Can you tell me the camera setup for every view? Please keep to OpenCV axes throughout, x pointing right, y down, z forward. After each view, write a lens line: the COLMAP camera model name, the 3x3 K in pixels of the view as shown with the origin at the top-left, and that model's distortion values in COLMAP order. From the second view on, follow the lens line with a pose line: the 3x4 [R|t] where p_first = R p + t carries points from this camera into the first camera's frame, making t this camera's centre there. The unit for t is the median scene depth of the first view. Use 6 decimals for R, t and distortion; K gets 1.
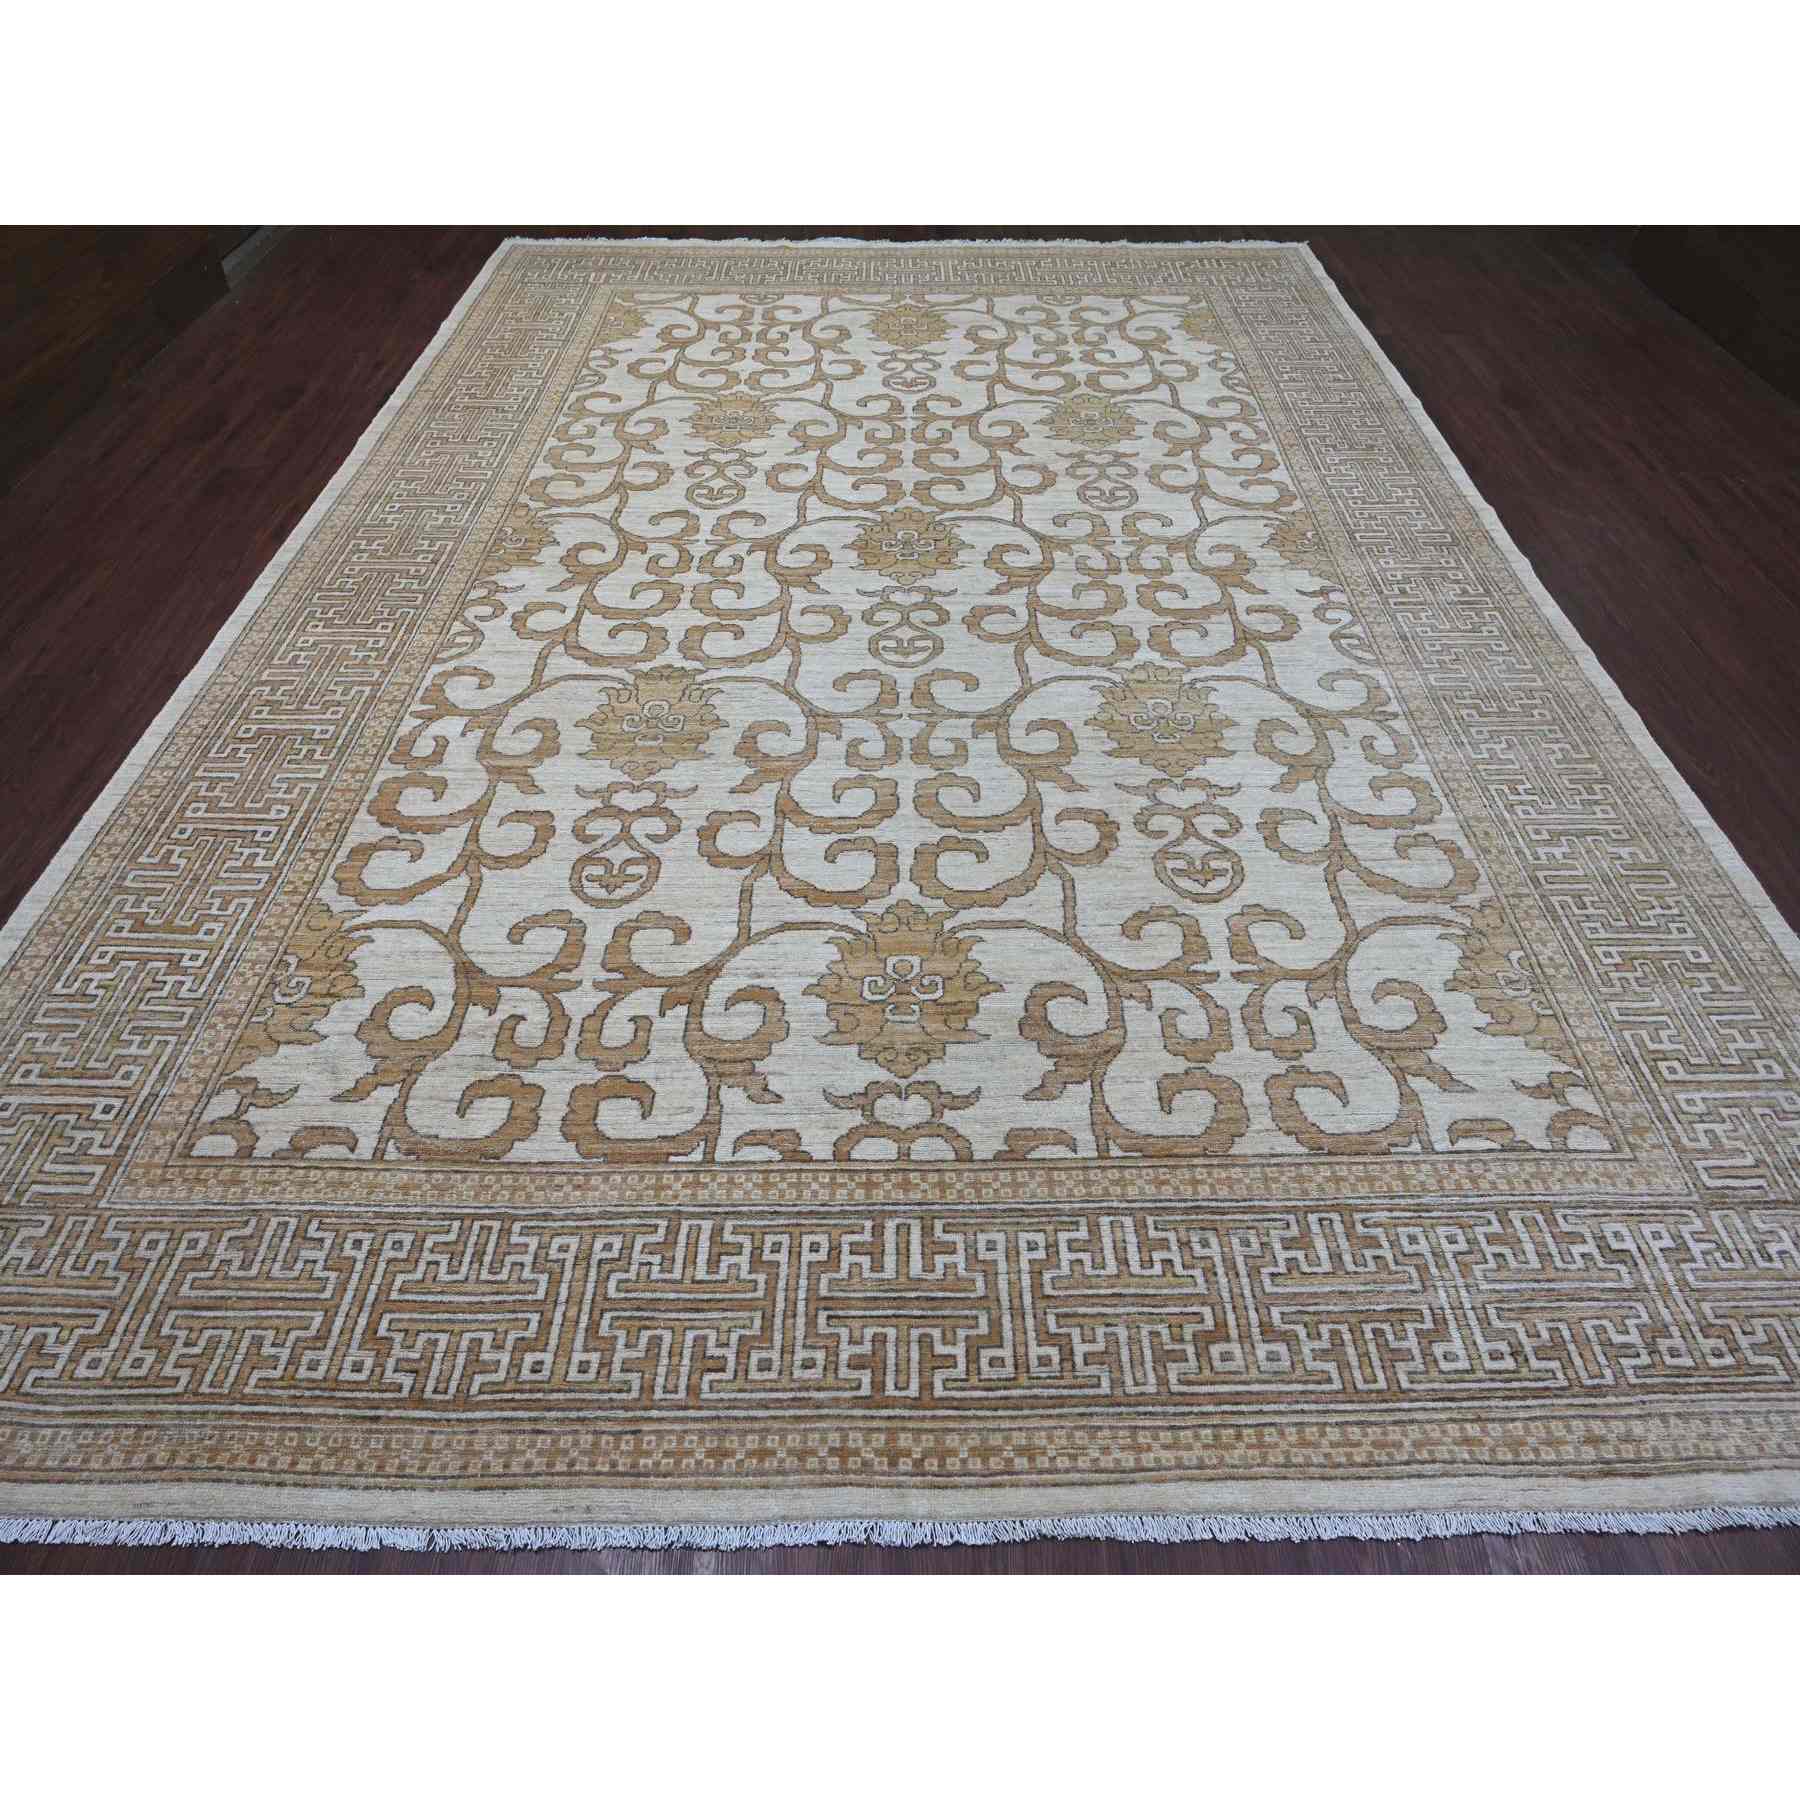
lens RADIAL K [[1090.5, 0, 902.7], [0, 1090.5, 852.6], [0, 0, 1]] dist [-0.008797, -0.000140]
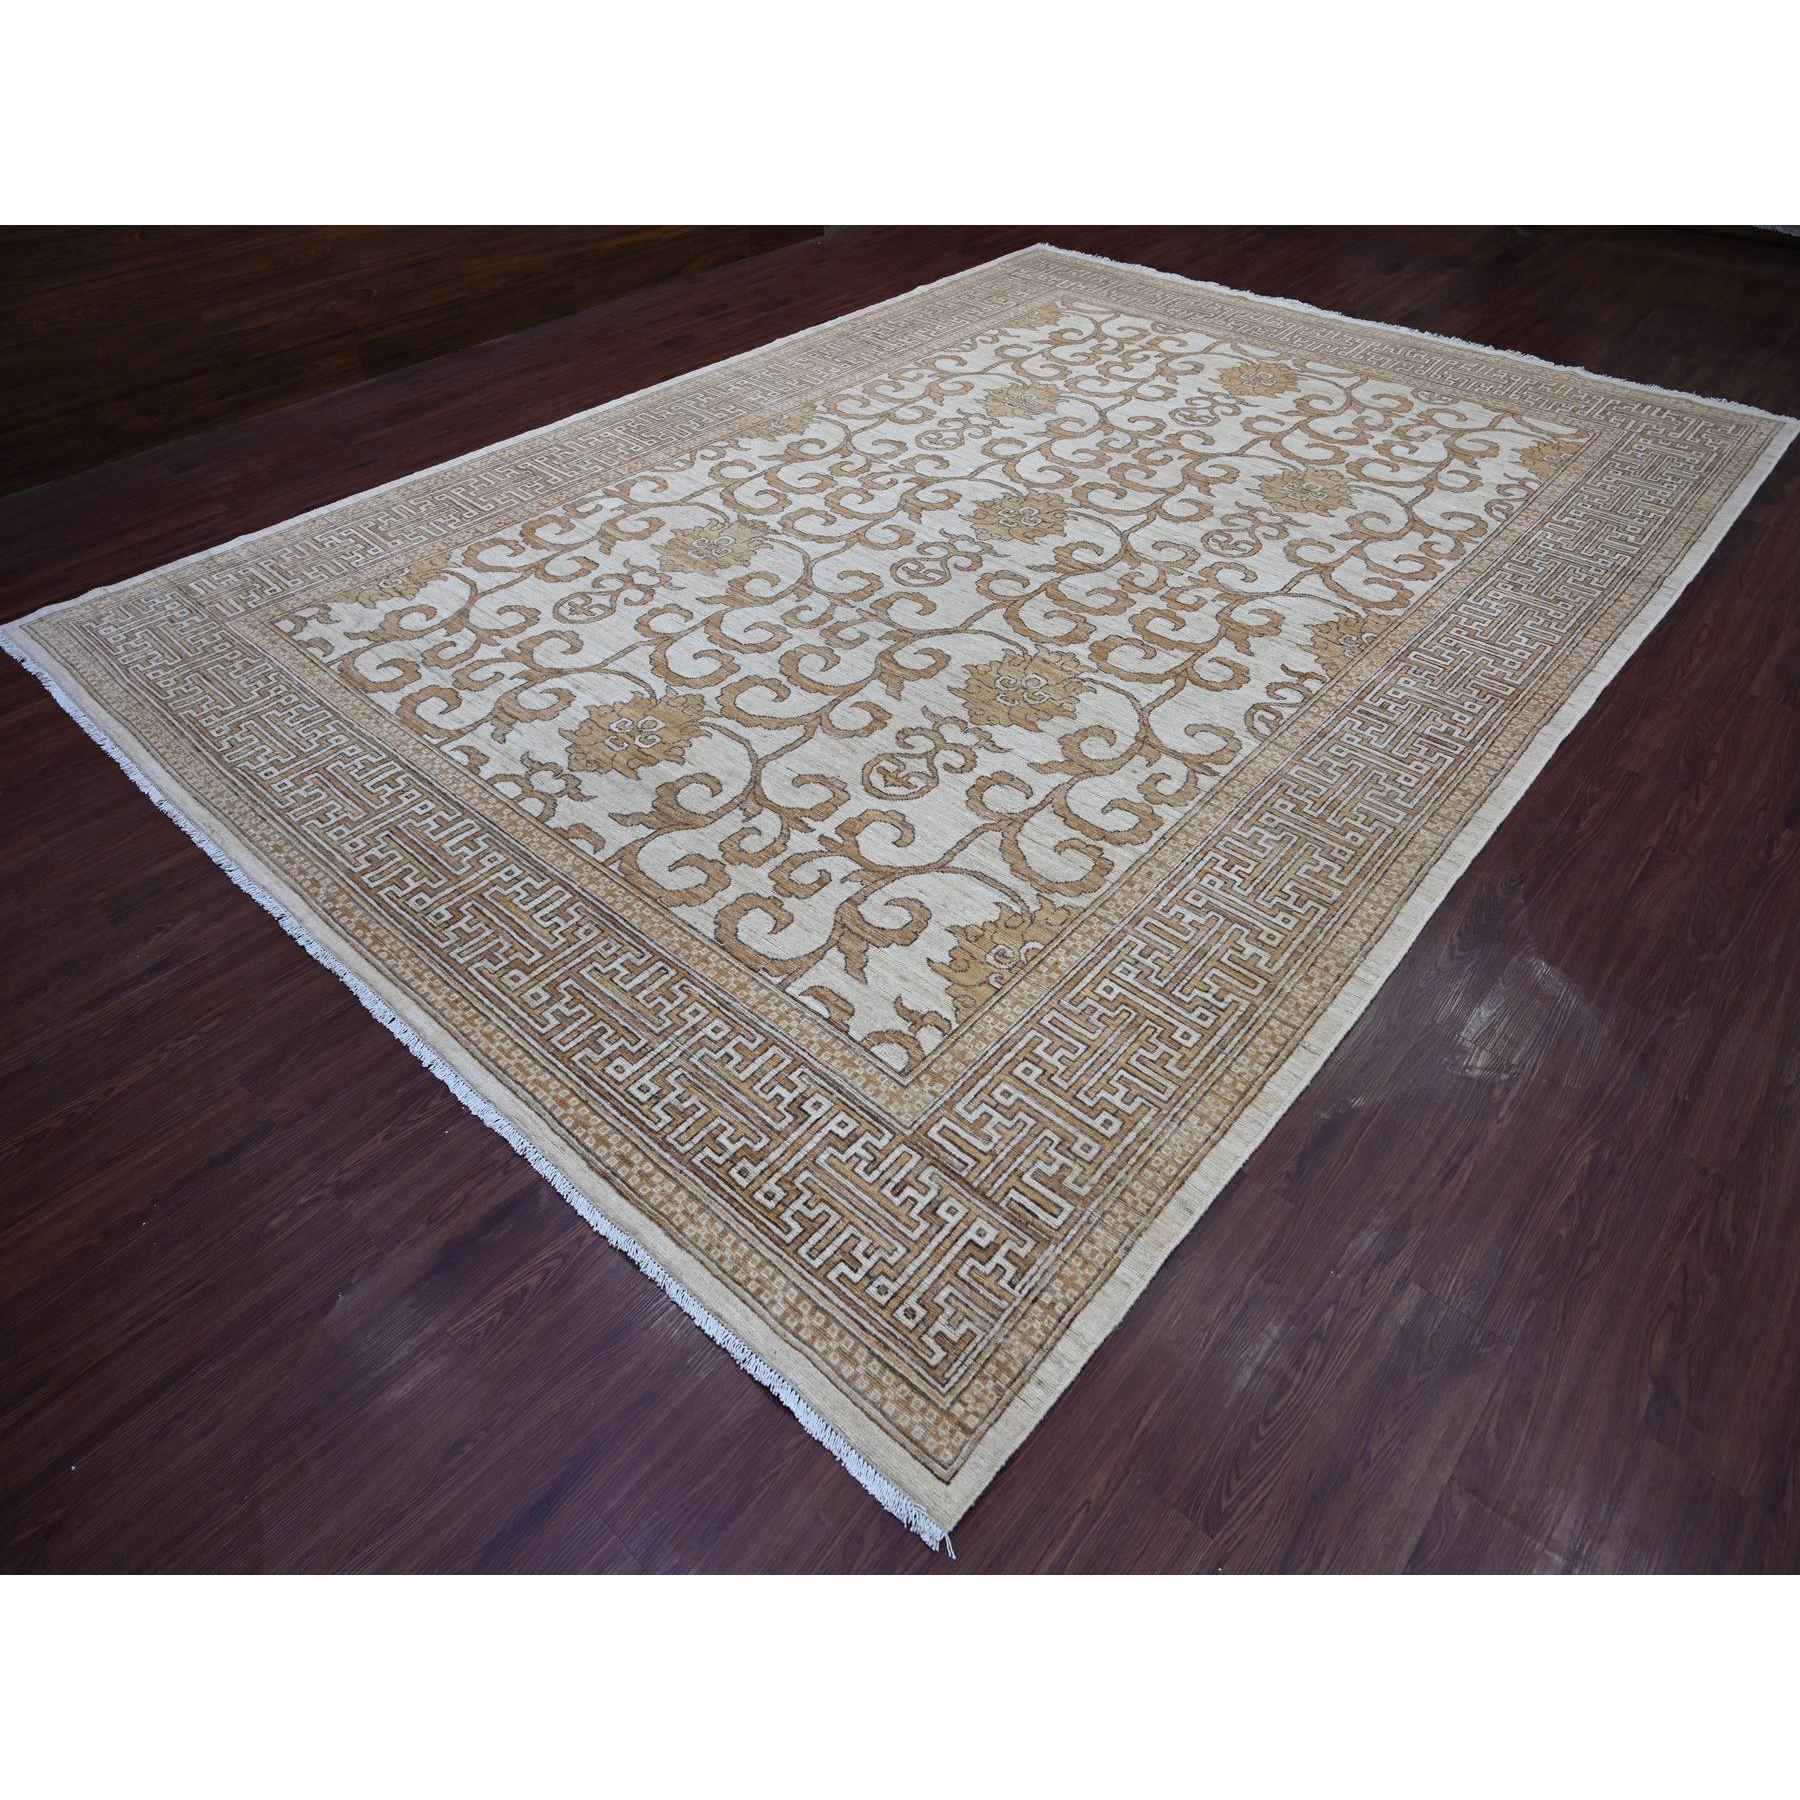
lens RADIAL K [[1090.5, 0, 902.7], [0, 1090.5, 852.6], [0, 0, 1]] dist [-0.008797, -0.000140]
pose [[0.756071, 0.448796, -0.476380, 0.730047], [-0.471676, 0.878245, 0.078785, -0.006034], [0.453737, 0.165130, 0.875702, 0.001510]]
